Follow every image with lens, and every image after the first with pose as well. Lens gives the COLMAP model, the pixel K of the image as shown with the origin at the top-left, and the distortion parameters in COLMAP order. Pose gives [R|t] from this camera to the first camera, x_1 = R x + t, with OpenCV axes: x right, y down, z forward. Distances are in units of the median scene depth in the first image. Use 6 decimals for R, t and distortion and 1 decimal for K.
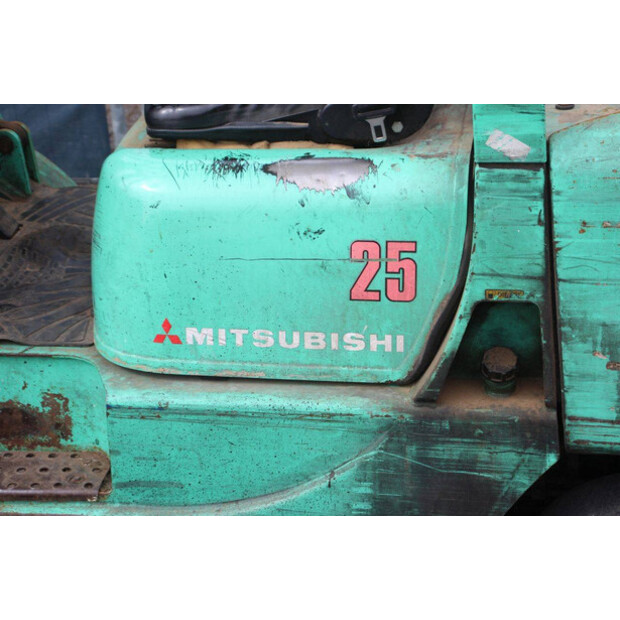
lens RADIAL K [[1479.2, 0, 310.0], [0, 1479.2, 310.0], [0, 0, 1]] dist [0.427878, 0.318341]
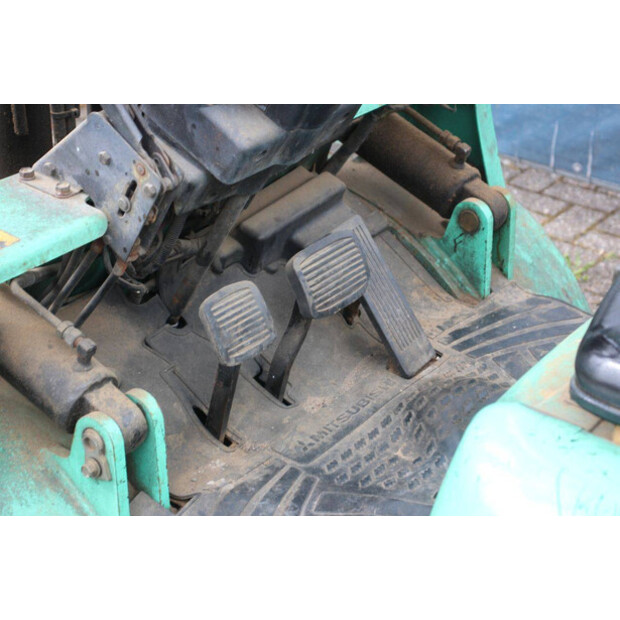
lens RADIAL K [[1479.2, 0, 310.0], [0, 1479.2, 310.0], [0, 0, 1]] dist [0.427878, 0.318341]
pose [[0.868724, 0.303369, -0.391517, 0.012342], [-0.261876, 0.952277, 0.156809, -0.216575], [0.420403, -0.033695, 0.906711, 0.505191]]
